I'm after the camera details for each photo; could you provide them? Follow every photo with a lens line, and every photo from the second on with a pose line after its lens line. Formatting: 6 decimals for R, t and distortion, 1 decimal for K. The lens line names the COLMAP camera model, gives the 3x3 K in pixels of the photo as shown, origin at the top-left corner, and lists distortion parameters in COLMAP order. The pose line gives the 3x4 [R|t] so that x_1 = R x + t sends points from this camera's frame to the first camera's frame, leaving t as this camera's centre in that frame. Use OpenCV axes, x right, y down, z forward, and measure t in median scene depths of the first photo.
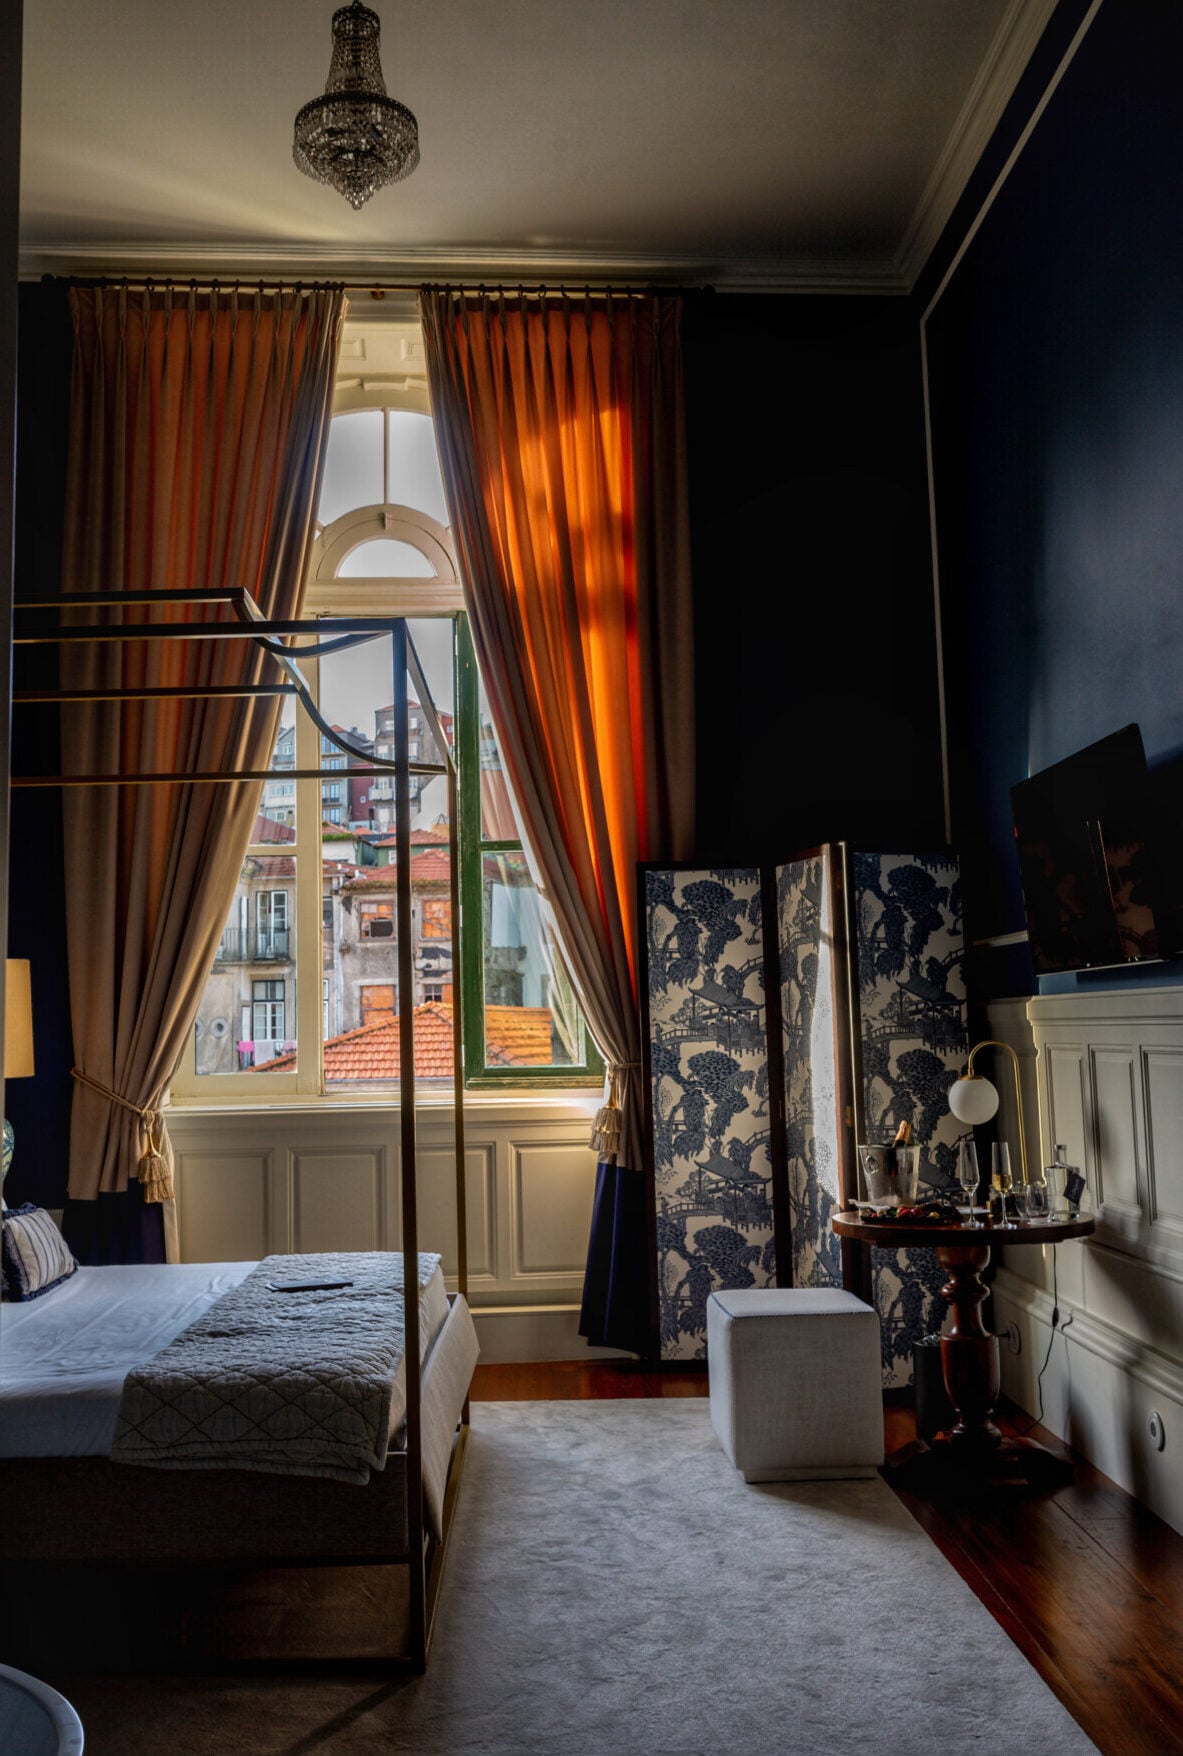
lens RADIAL K [[1263.5, 0, 591.5], [0, 1263.5, 878.0], [0, 0, 1]] dist [0.000720, 0.001283]
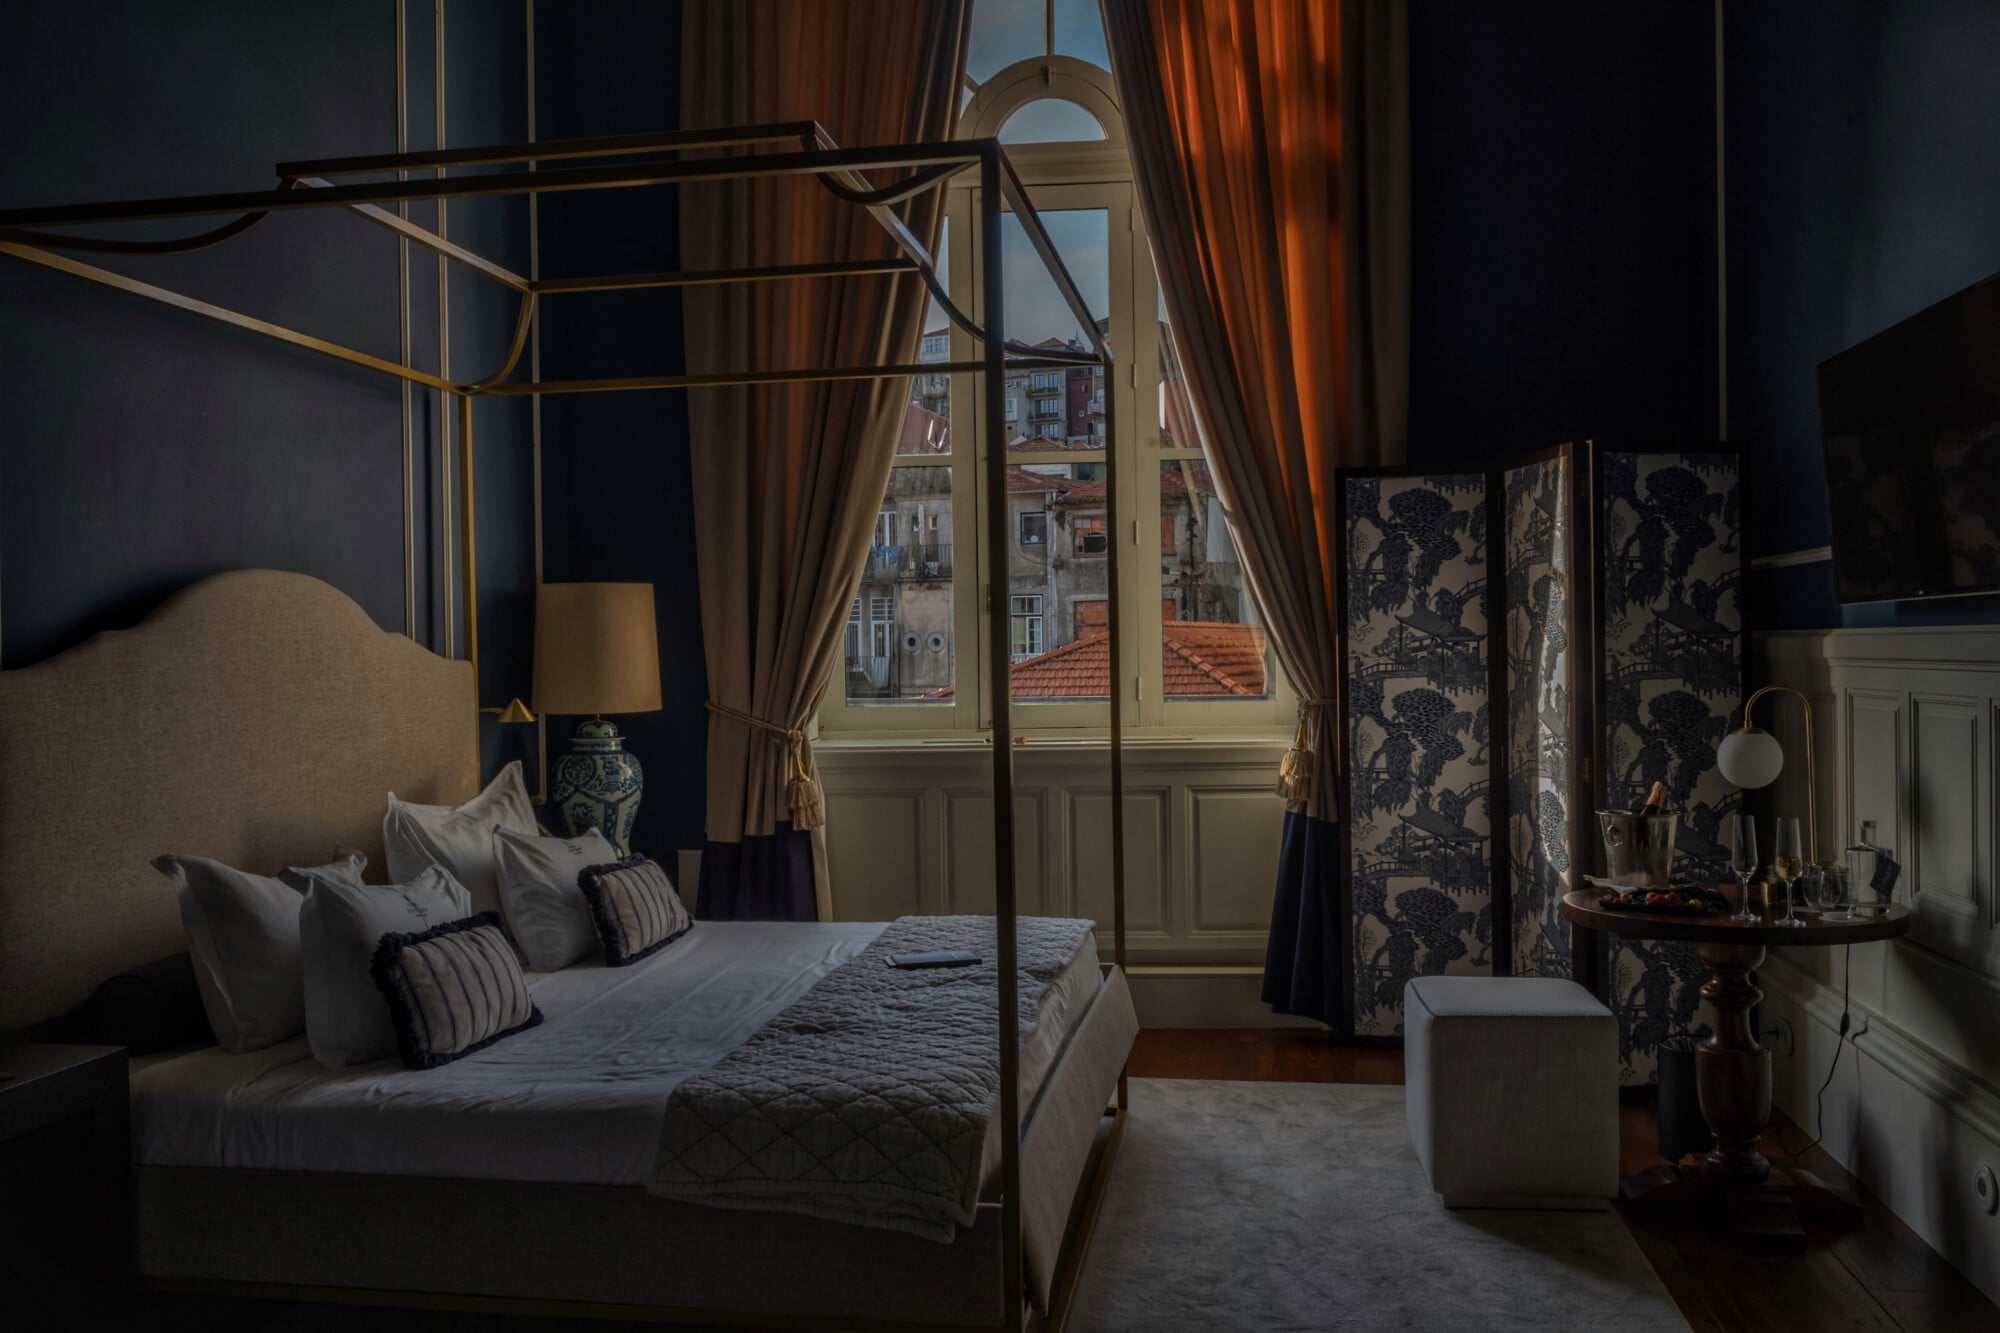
lens RADIAL K [[1664.5, 0, 963.1], [0, 1664.5, 683.5], [0, 0, 1]] dist [-0.004552, -0.003395]
pose [[0.986484, 0.008540, -0.163635, -0.024187], [0.010956, 0.992969, 0.117869, -0.002906], [0.163491, -0.118069, 0.979454, -0.141492]]
